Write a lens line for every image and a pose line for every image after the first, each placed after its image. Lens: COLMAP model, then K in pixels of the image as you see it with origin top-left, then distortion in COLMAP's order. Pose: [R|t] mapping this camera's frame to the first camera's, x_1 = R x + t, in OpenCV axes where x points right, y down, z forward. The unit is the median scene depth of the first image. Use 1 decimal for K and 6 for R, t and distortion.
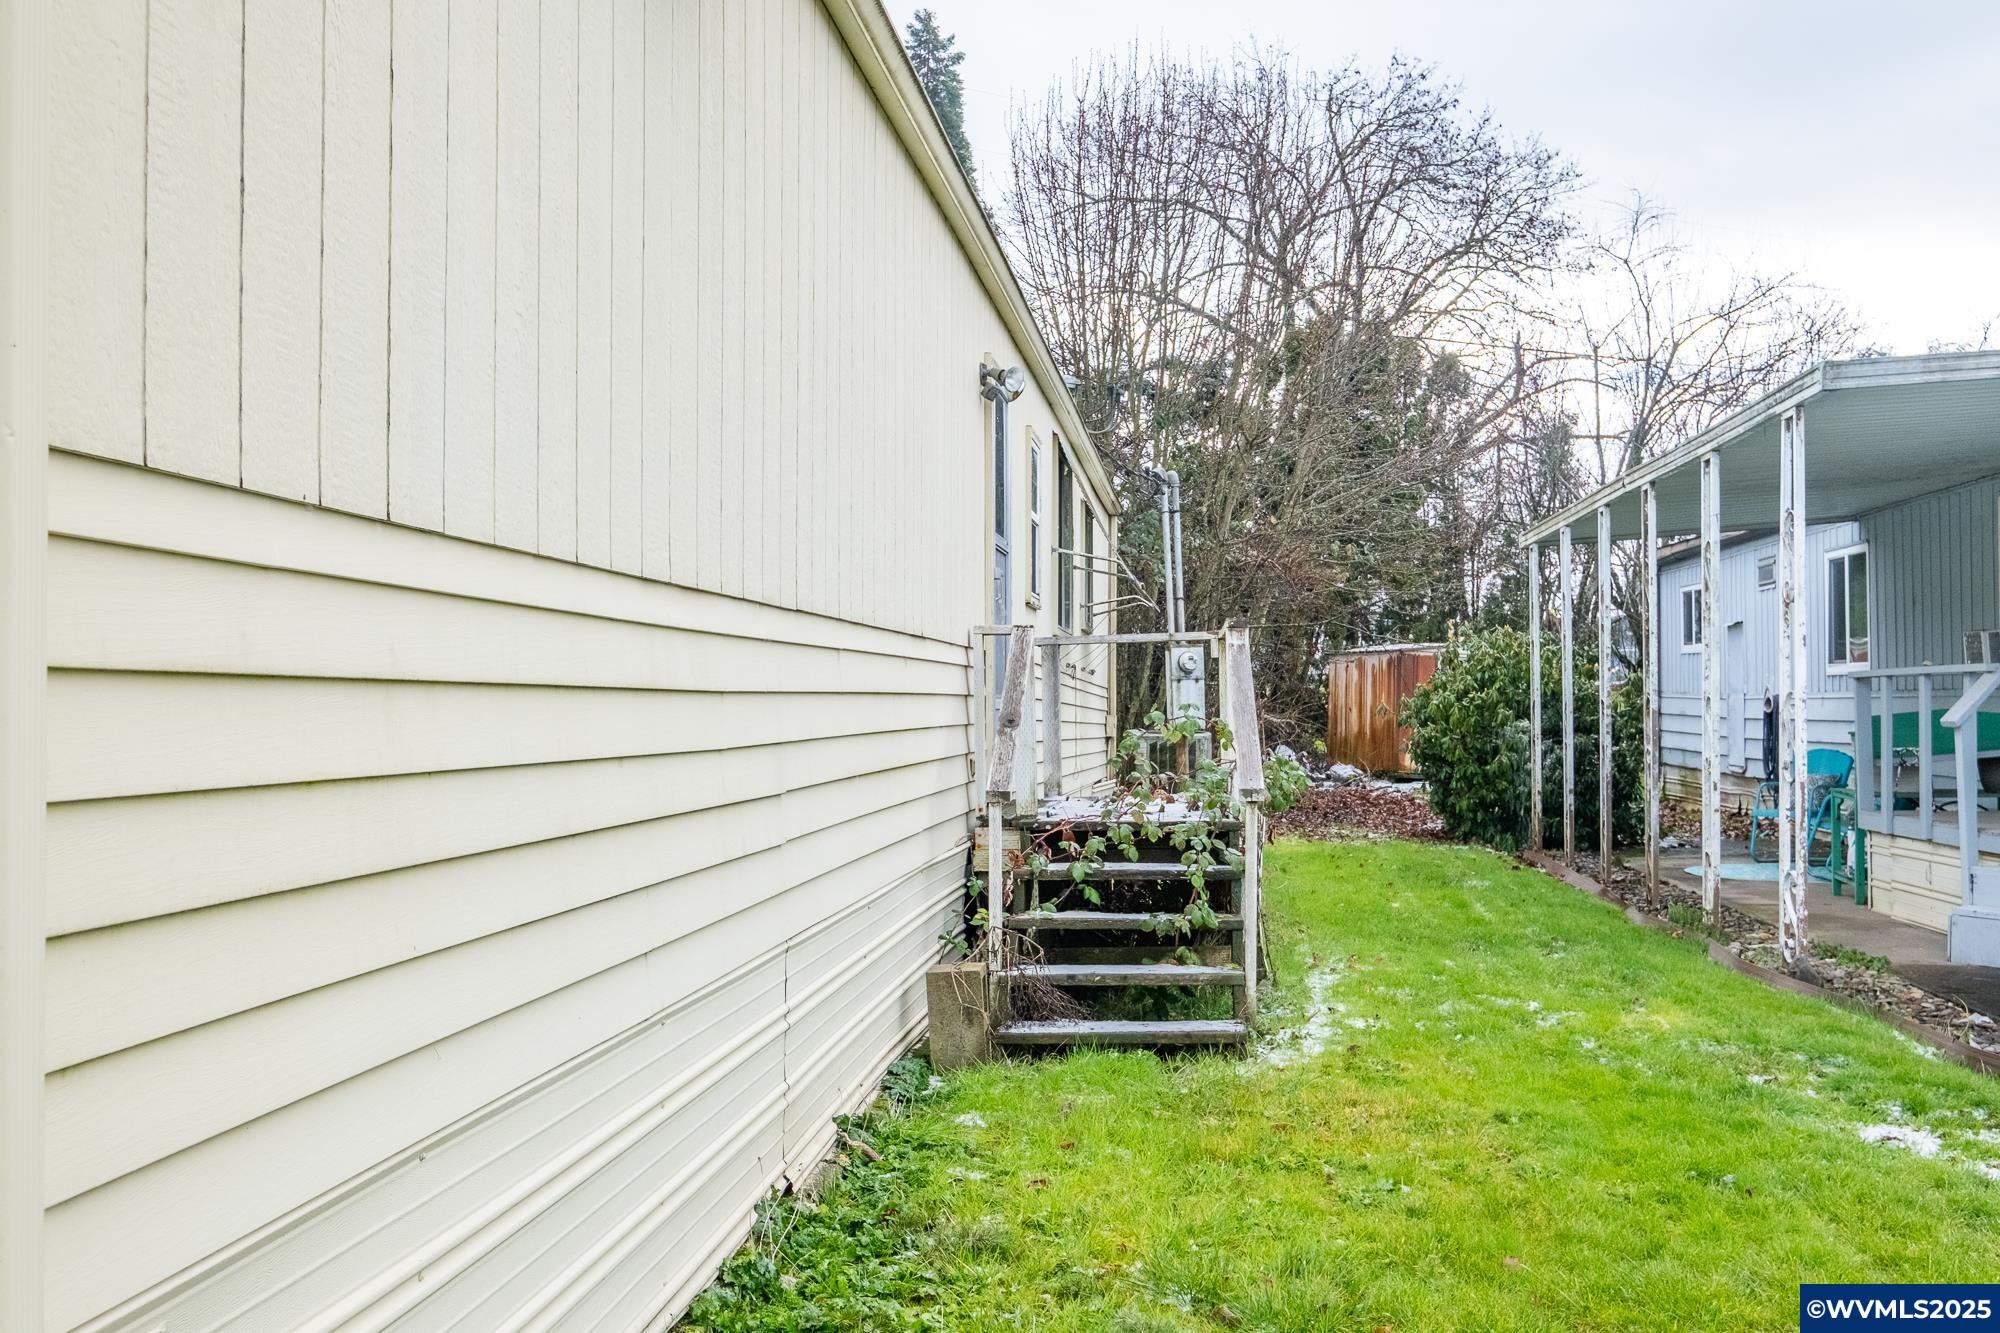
lens RADIAL K [[2078.7, 0, 1000.0], [0, 2078.7, 666.5], [0, 0, 1]] dist [-0.014383, -0.005021]
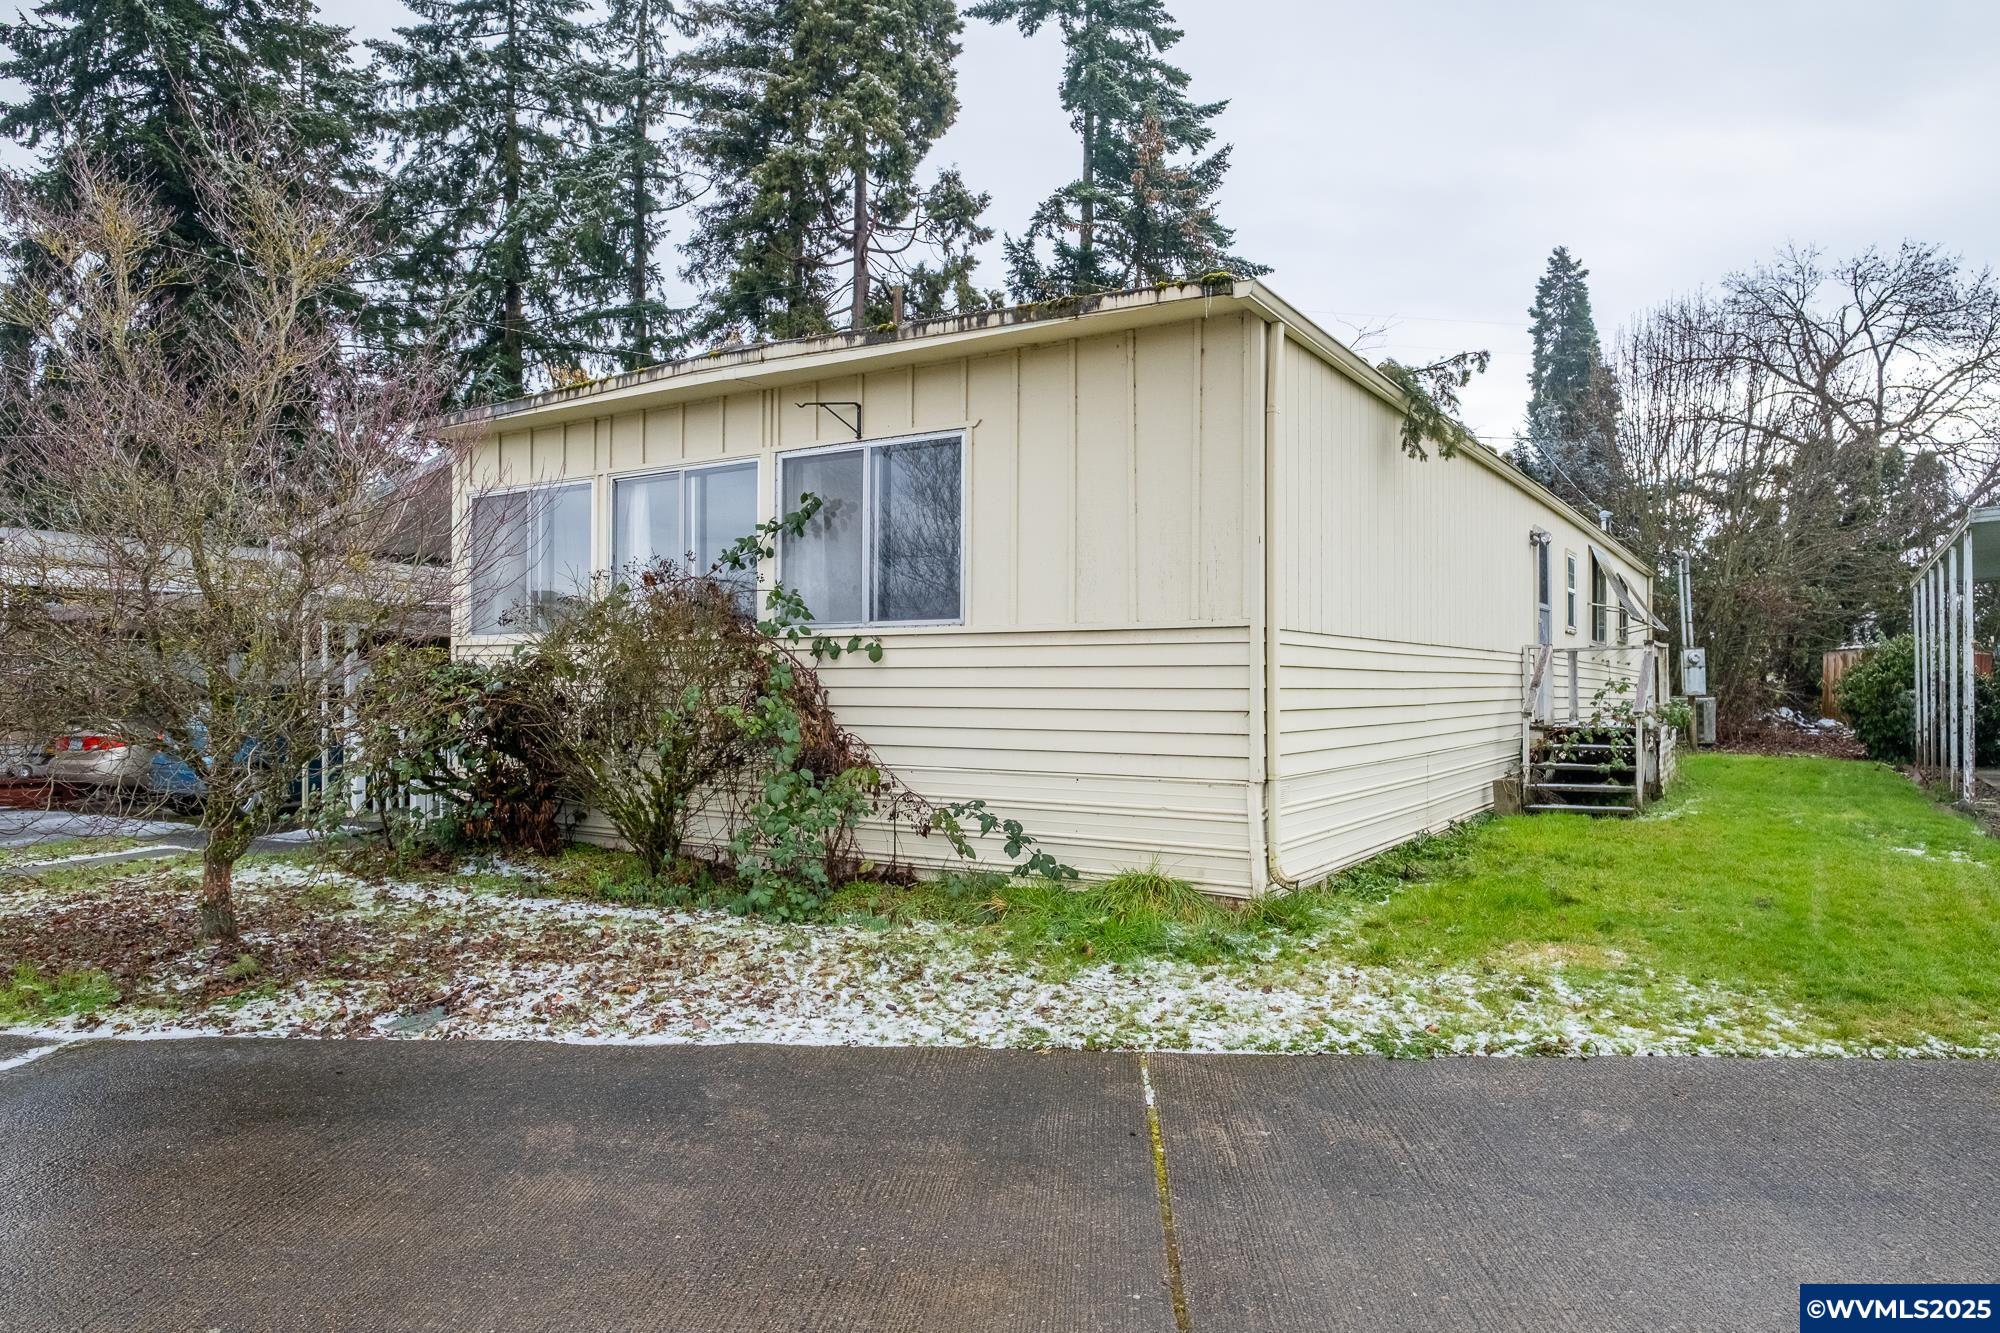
lens RADIAL K [[1275.1, 0, 970.5], [0, 1275.1, 672.0], [0, 0, 1]] dist [0.002524, 0.001886]
pose [[0.886546, -0.006659, -0.462593, 0.048775], [0.009772, 0.999943, 0.004332, -0.000817], [0.462537, -0.008361, 0.886560, -0.280527]]
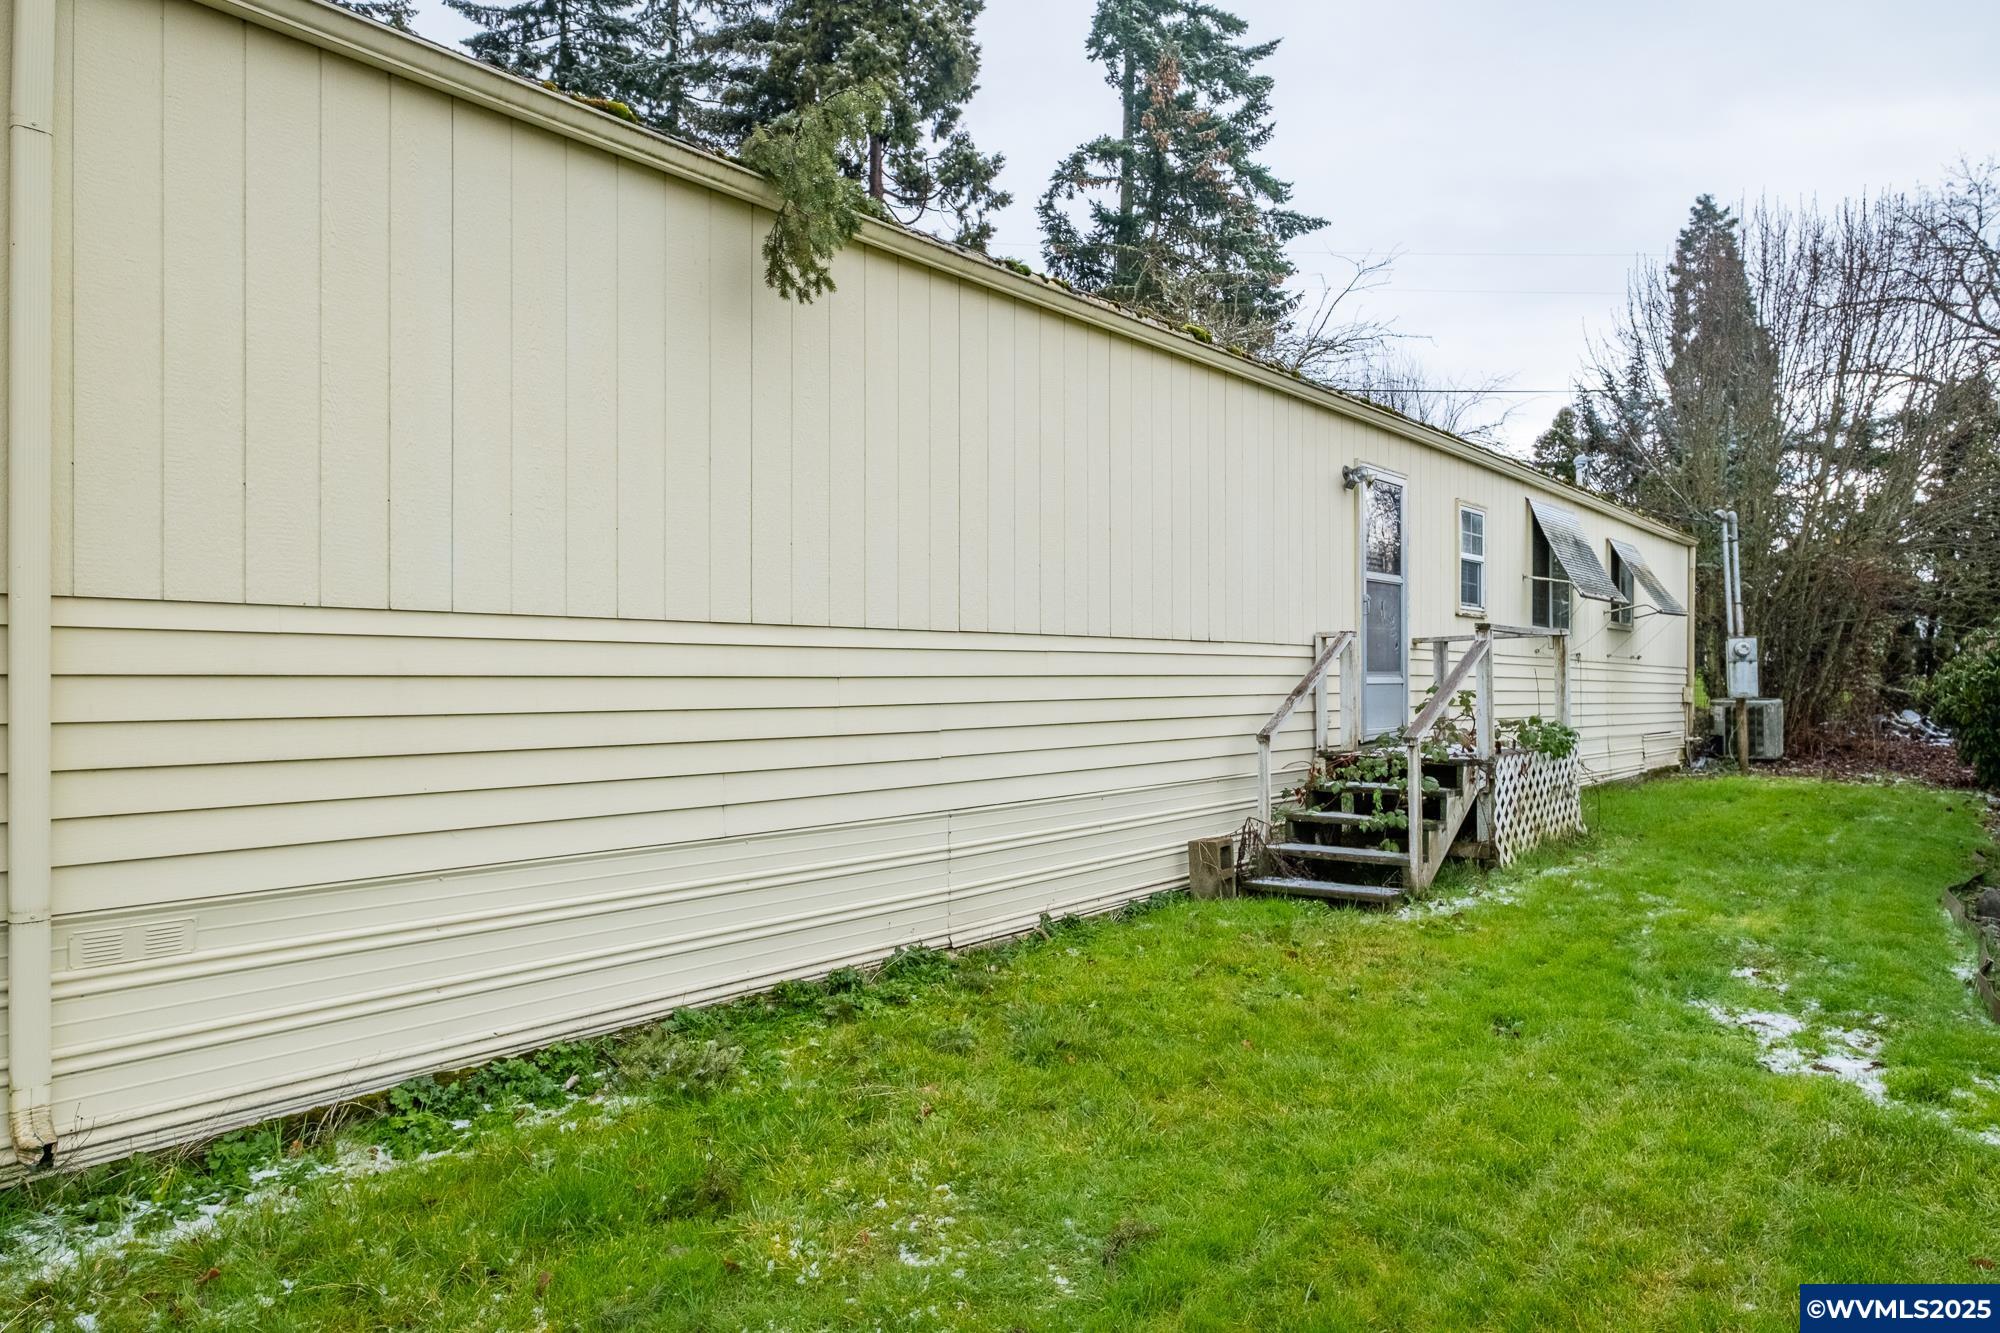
lens RADIAL K [[1222.4, 0, 956.4], [0, 1222.4, 668.7], [0, 0, 1]] dist [0.000123, 0.002251]
pose [[0.808153, -0.006068, -0.588941, 0.155288], [0.011811, 0.999913, 0.005904, -0.000009], [0.588854, -0.011727, 0.808155, 0.035905]]
